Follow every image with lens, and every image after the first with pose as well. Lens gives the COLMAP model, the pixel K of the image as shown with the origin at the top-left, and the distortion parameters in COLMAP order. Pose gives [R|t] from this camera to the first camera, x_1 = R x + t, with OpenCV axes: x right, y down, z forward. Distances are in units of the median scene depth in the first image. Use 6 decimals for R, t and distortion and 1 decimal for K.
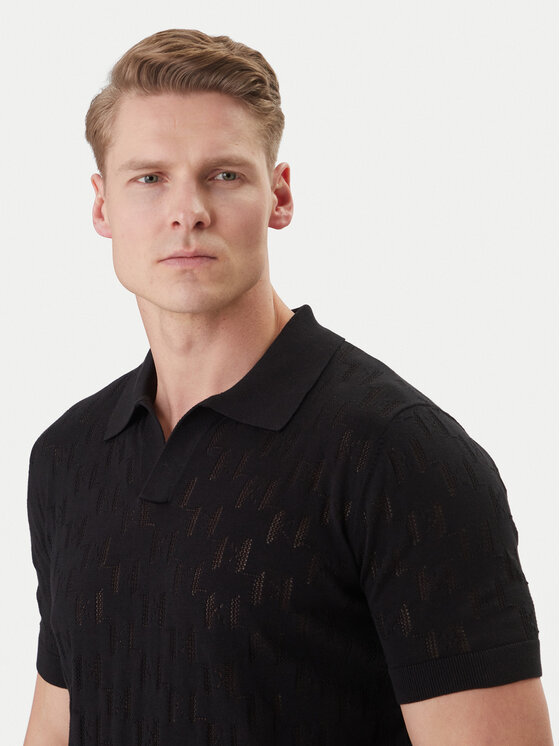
lens RADIAL K [[2211.8, 0, 280.0], [0, 2211.8, 373.0], [0, 0, 1]] dist [-0.035550, -0.114506]
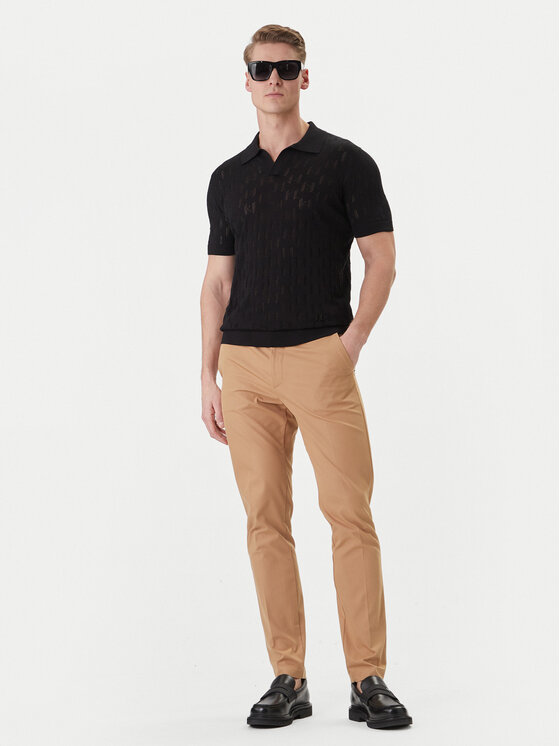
lens RADIAL K [[1469.2, 0, 280.0], [0, 1469.2, 373.0], [0, 0, 1]] dist [0.034924, 0.085521]
pose [[0.999949, -0.000530, 0.010088, -0.056895], [-0.001651, 0.976604, 0.215040, -0.119632], [-0.009966, -0.215046, 0.976553, -1.176808]]
